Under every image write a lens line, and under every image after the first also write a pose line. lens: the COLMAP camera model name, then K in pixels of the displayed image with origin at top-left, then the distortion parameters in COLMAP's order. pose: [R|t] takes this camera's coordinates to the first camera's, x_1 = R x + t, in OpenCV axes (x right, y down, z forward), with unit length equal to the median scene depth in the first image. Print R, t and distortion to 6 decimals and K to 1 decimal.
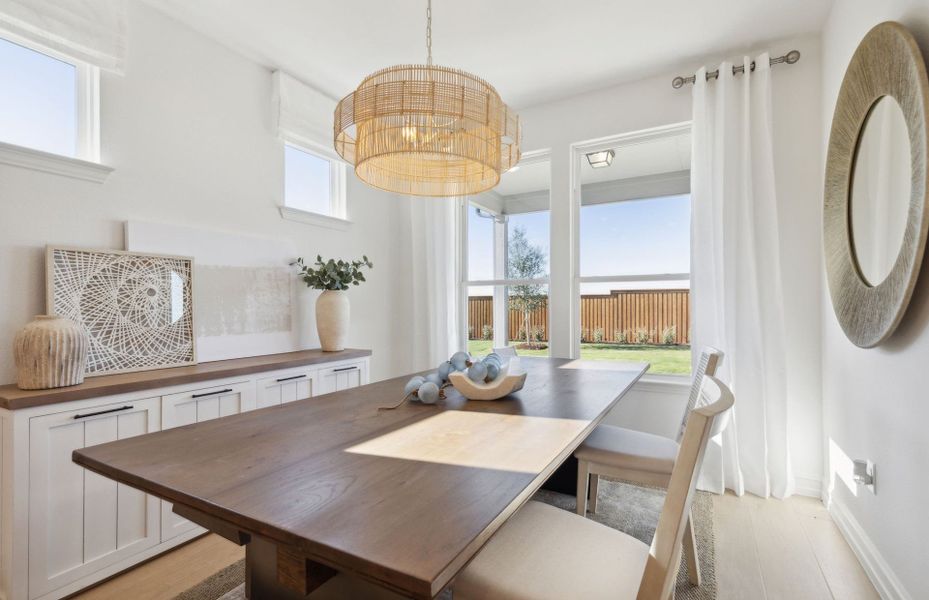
lens RADIAL K [[424.2, 0, 469.1], [0, 424.2, 301.3], [0, 0, 1]] dist [0.003064, -0.000486]
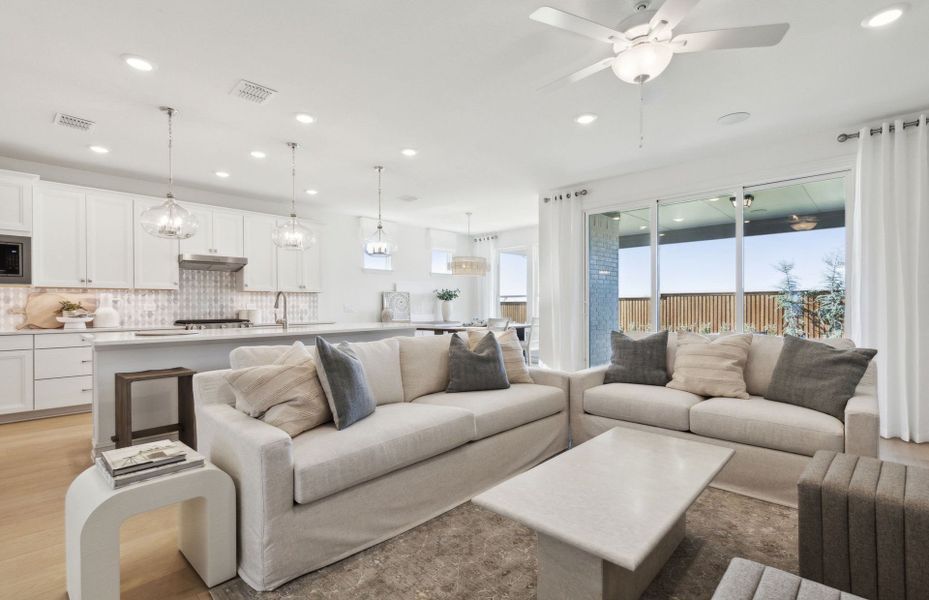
lens RADIAL K [[424.2, 0, 467.1], [0, 424.2, 307.3], [0, 0, 1]] dist [0.003064, -0.000486]
pose [[0.965140, -0.002799, -0.261720, 0.576521], [0.005475, 0.999940, 0.009494, -0.006147], [0.261678, -0.010596, 0.965097, -1.785744]]
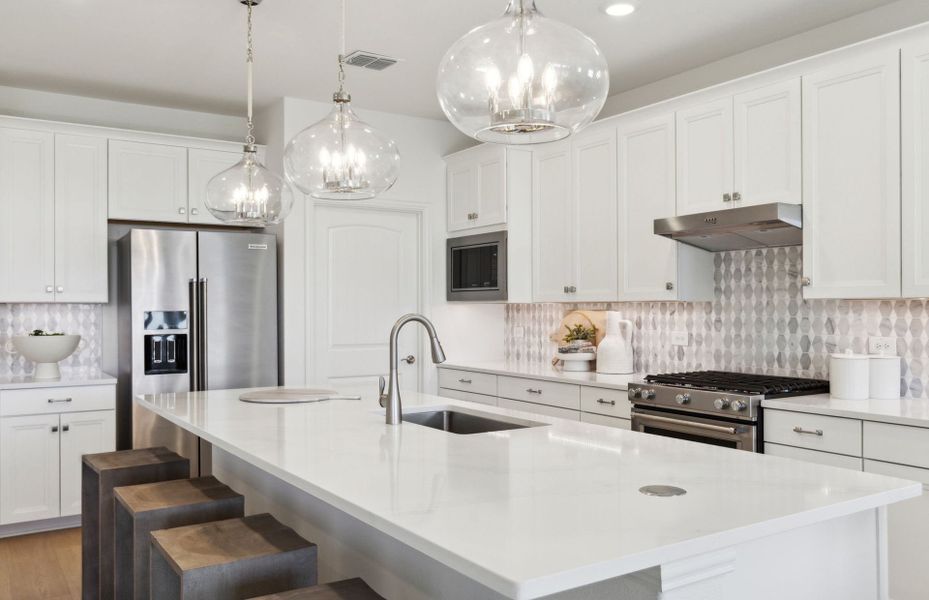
lens RADIAL K [[757.6, 0, 468.1], [0, 757.6, 302.7], [0, 0, 1]] dist [-0.002712, 0.001903]
pose [[-0.474870, -0.004705, -0.880043, 0.347782], [0.008135, 0.999920, -0.009735, -0.056002], [0.880018, -0.011782, -0.474794, -0.062075]]
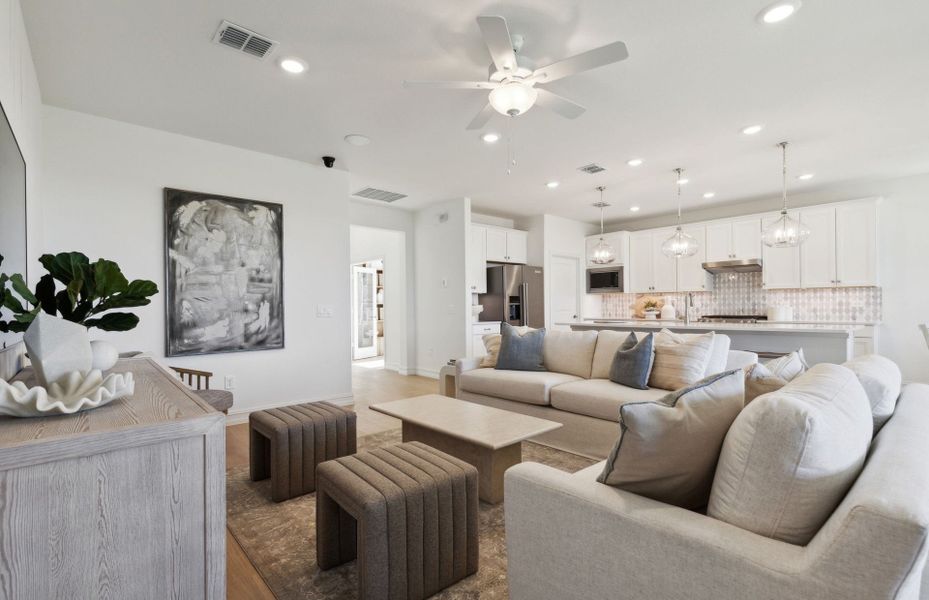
lens RADIAL K [[424.2, 0, 468.1], [0, 424.2, 304.8], [0, 0, 1]] dist [0.003064, -0.000486]
pose [[-0.340292, 0.001752, -0.940318, 1.506562], [0.016227, 0.999860, -0.004010, -0.008366], [0.940180, -0.016623, -0.340273, -0.808539]]
